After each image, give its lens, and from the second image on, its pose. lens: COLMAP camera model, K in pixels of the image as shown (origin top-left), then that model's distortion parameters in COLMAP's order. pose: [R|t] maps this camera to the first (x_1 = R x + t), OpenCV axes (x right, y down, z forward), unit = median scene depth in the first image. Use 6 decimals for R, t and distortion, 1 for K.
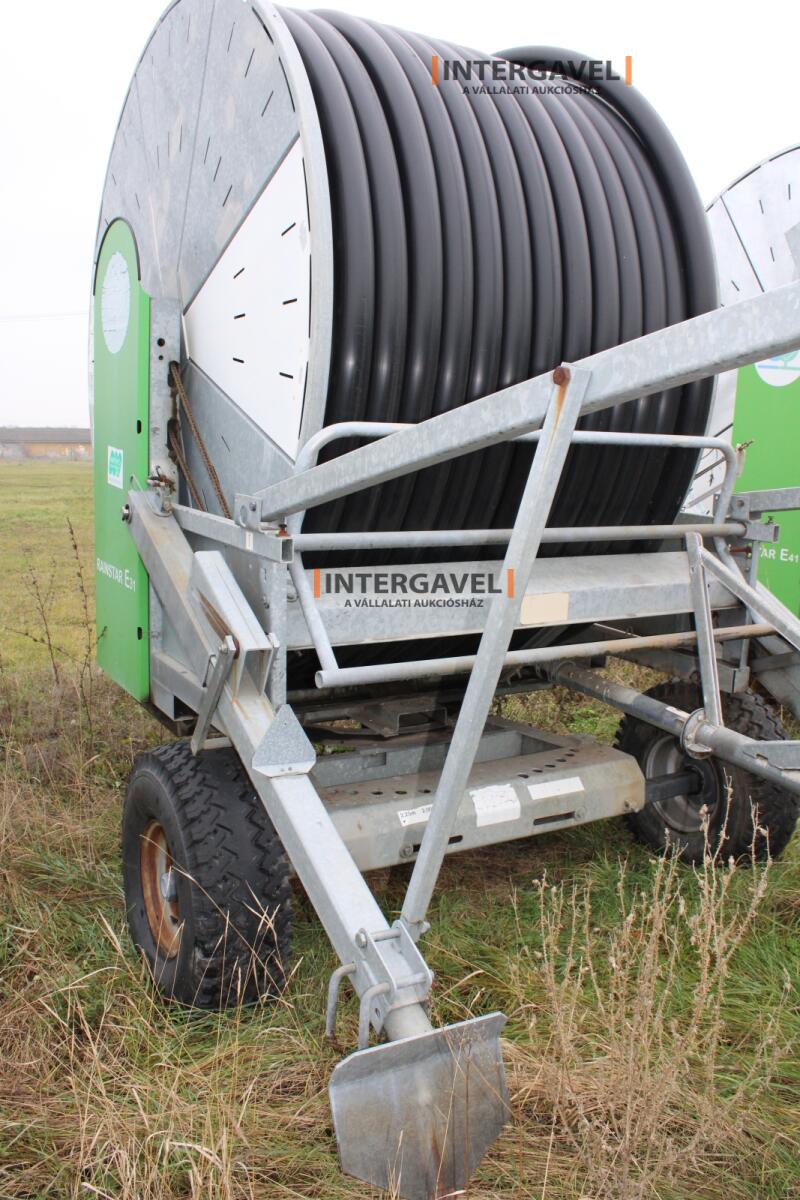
lens RADIAL K [[1005.0, 0, 403.1], [0, 1005.0, 598.8], [0, 0, 1]] dist [-0.169307, 0.156063]
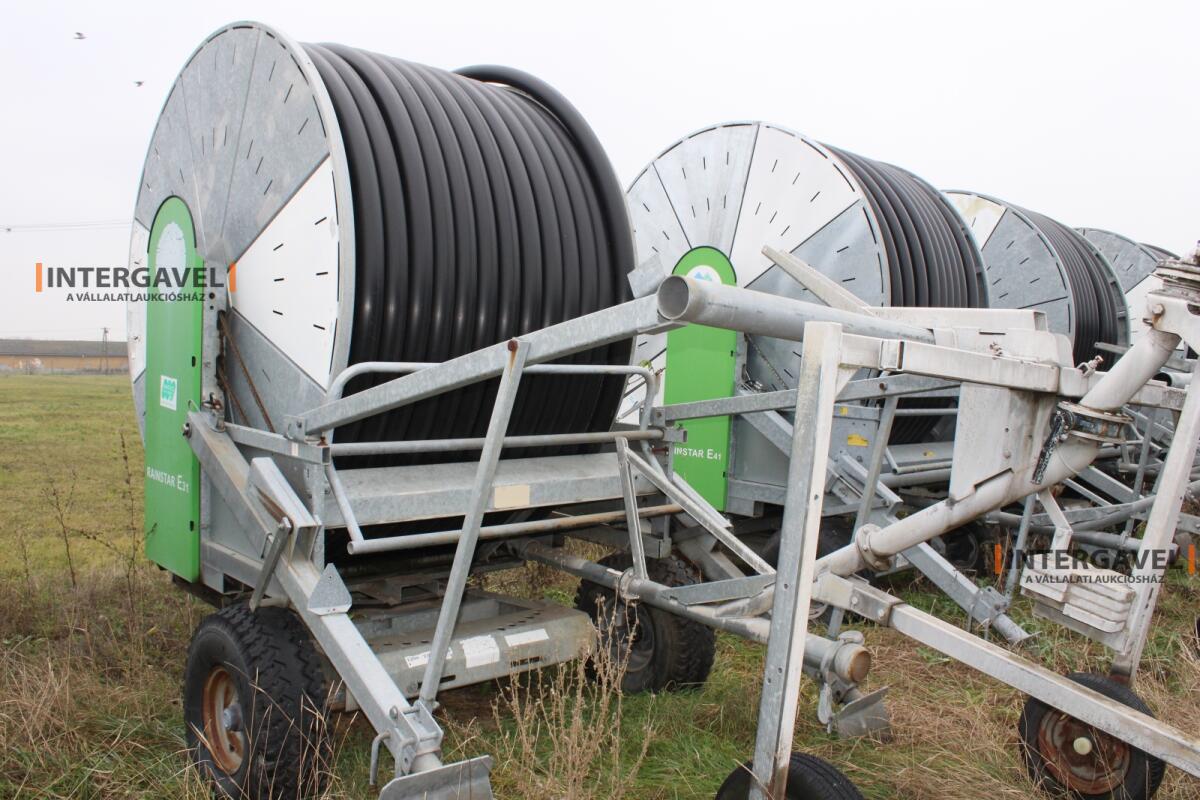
lens RADIAL K [[1006.4, 0, 591.2], [0, 1006.4, 401.7], [0, 0, 1]] dist [-0.168076, 0.149319]
pose [[0.977787, -0.011900, 0.209263, -0.033785], [0.034312, 0.994006, -0.103797, 0.026171], [-0.206774, 0.108672, 0.972335, -0.333831]]
